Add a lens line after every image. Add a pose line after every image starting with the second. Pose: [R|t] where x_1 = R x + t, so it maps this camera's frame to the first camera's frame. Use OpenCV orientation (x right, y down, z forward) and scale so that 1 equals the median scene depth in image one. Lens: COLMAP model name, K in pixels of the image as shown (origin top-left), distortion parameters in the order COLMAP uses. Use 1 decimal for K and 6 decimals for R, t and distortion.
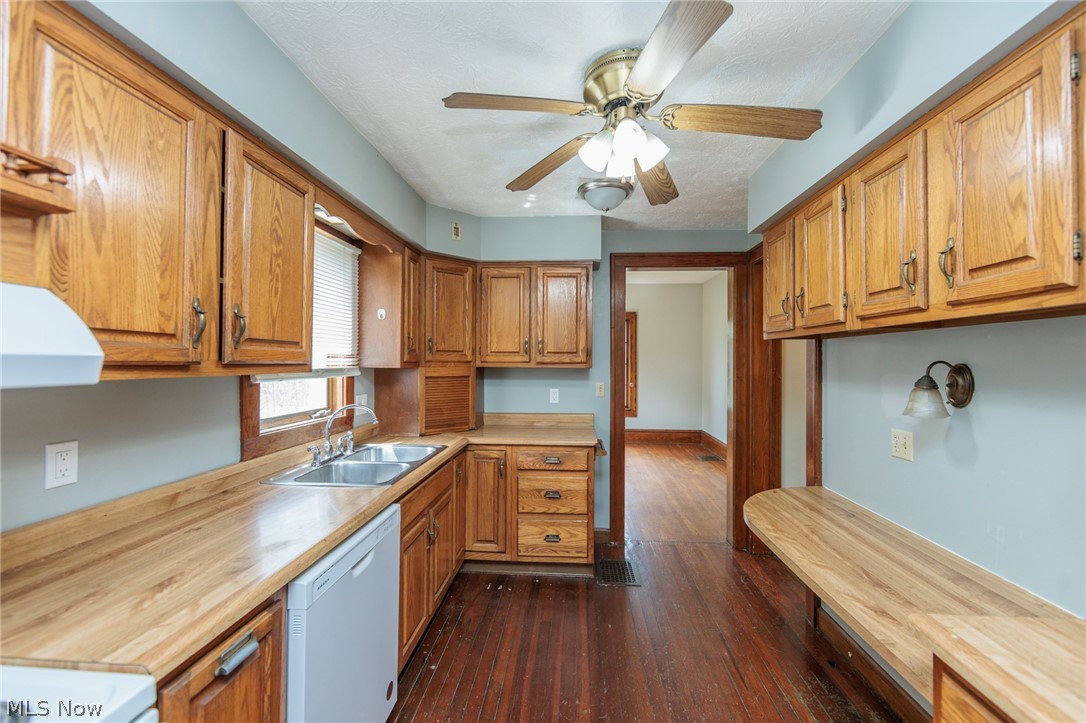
lens RADIAL K [[432.6, 0, 546.9], [0, 432.6, 361.1], [0, 0, 1]] dist [0.000582, 0.000036]
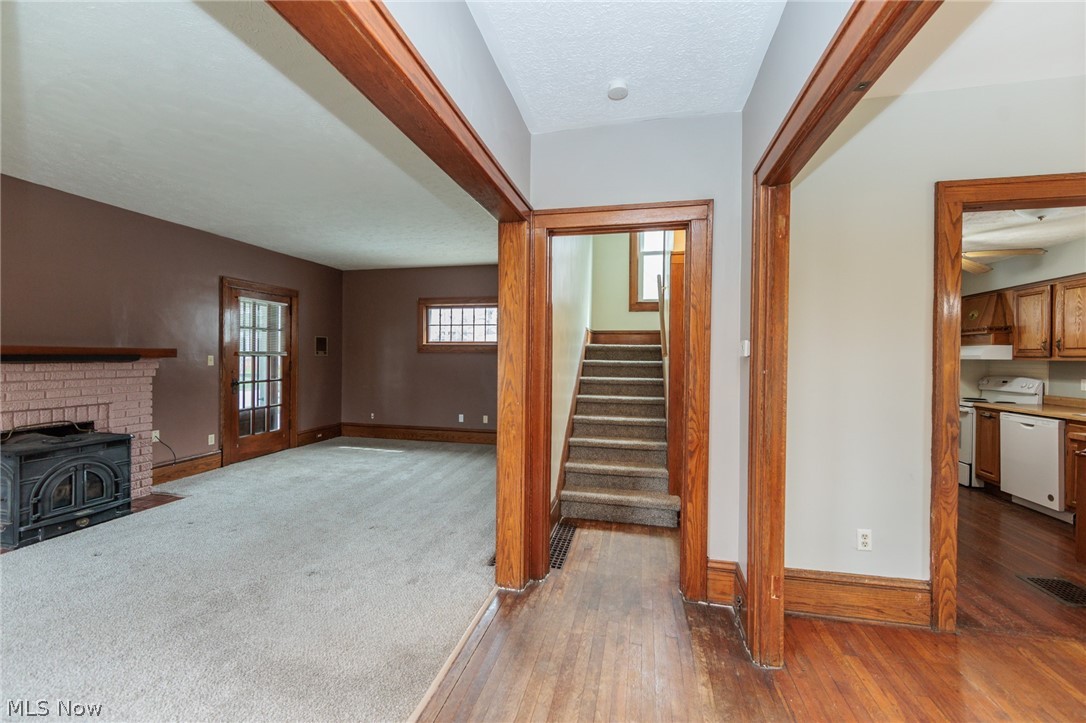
lens RADIAL K [[432.6, 0, 546.9], [0, 432.6, 361.1], [0, 0, 1]] dist [0.000582, 0.000036]
pose [[-0.989088, -0.014555, 0.146604, 2.166471], [-0.013431, 0.999872, 0.008660, 0.053414], [-0.146712, 0.006596, -0.989157, 4.048421]]
